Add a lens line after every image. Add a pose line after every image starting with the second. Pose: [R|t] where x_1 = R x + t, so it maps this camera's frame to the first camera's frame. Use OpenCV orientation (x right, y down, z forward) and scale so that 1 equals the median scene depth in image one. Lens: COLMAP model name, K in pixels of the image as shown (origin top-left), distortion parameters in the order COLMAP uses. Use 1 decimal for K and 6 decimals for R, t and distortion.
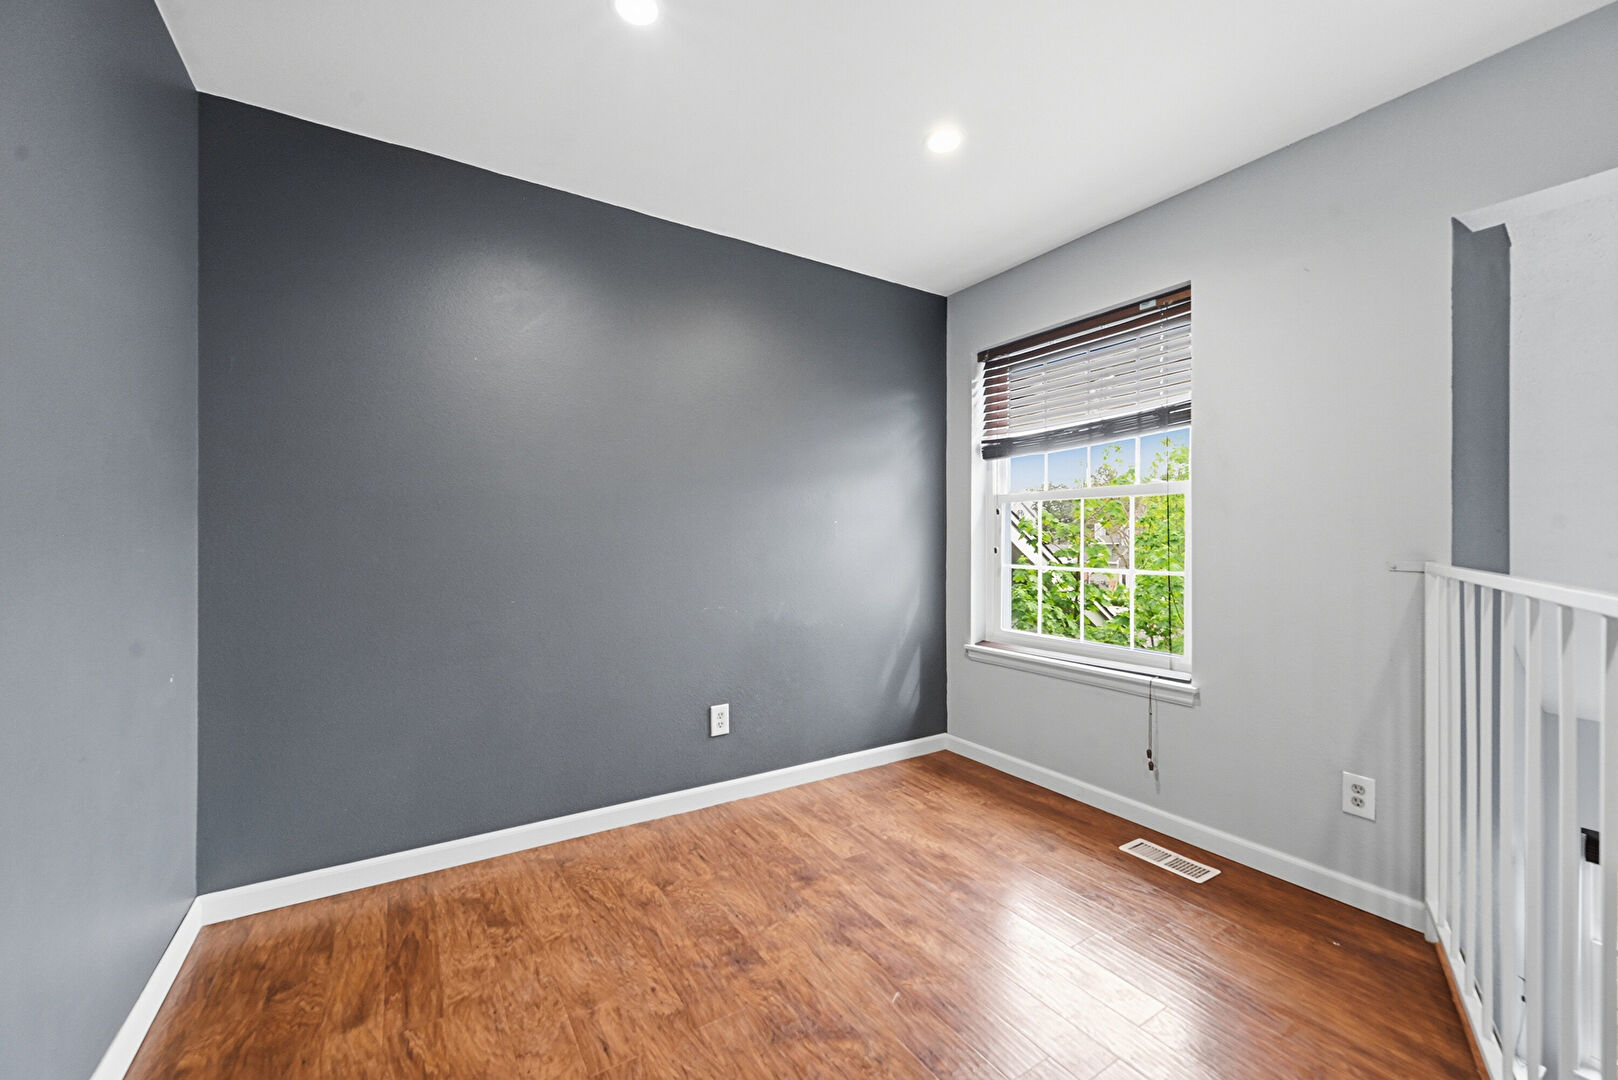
lens RADIAL K [[641.6, 0, 810.7], [0, 641.6, 542.3], [0, 0, 1]] dist [0.000473, 0.000380]
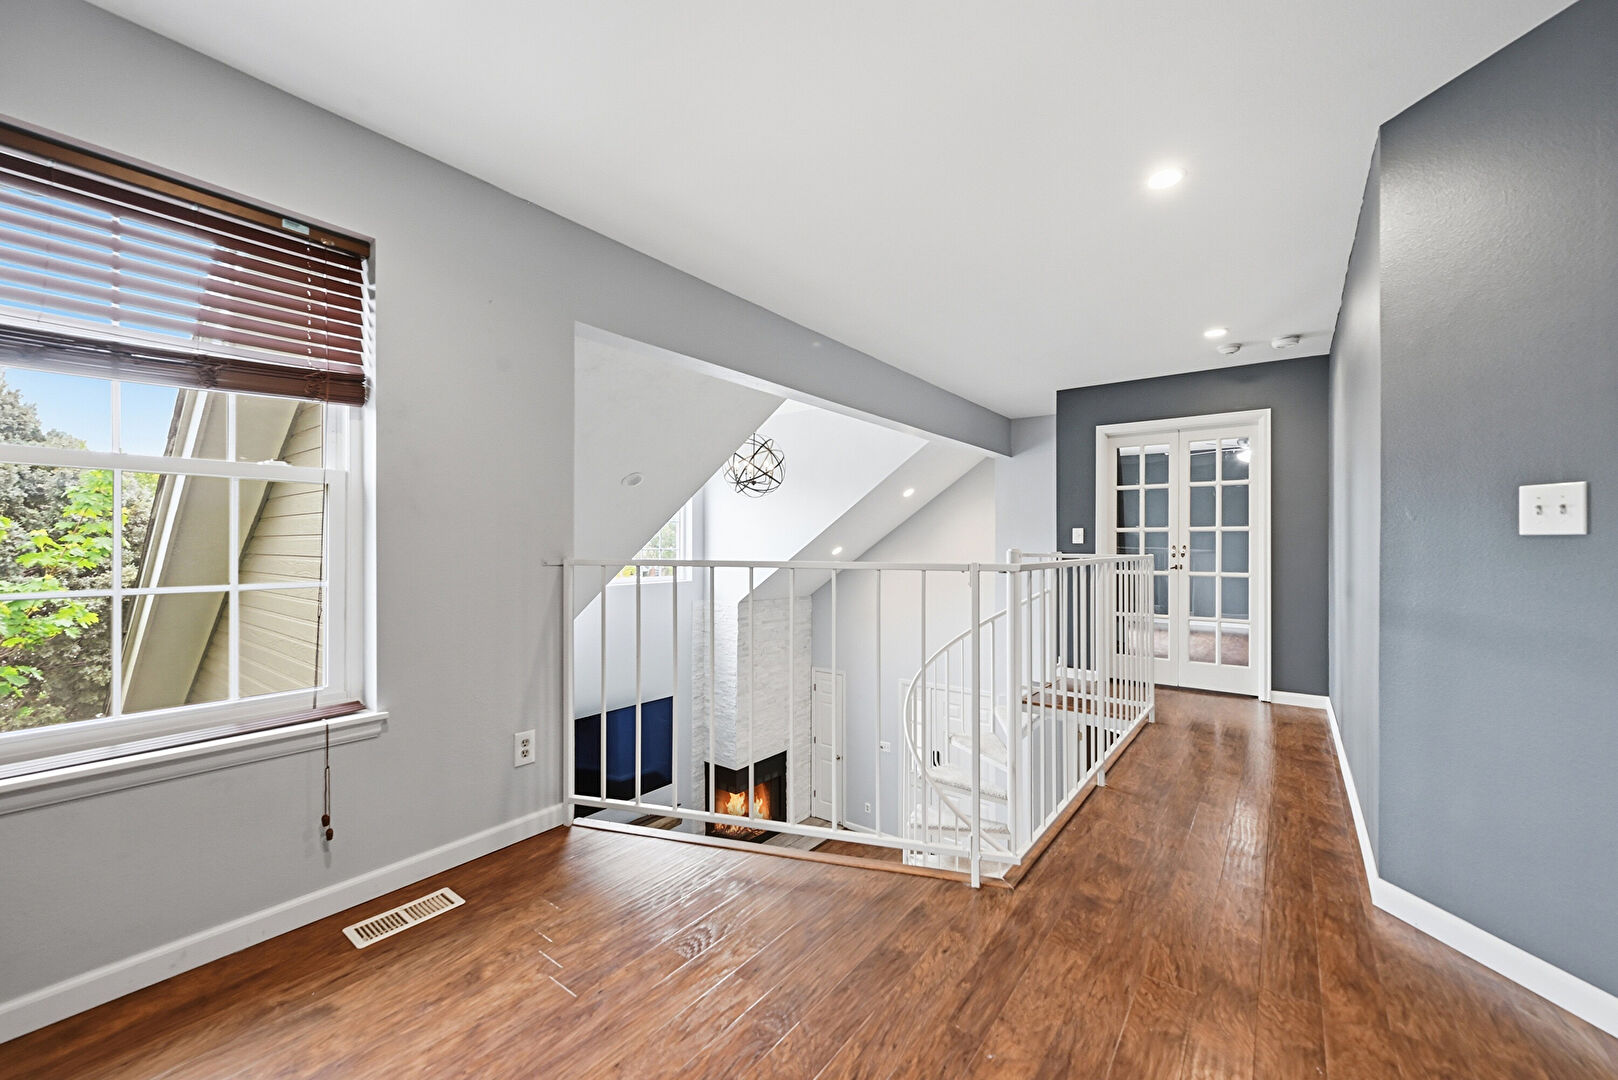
lens RADIAL K [[641.6, 0, 813.3], [0, 641.6, 538.8], [0, 0, 1]] dist [0.000473, 0.000380]
pose [[-0.359347, 0.003716, 0.933197, -0.449901], [0.001815, 0.999993, -0.003283, -0.004492], [-0.933202, 0.000514, -0.359351, 0.821168]]
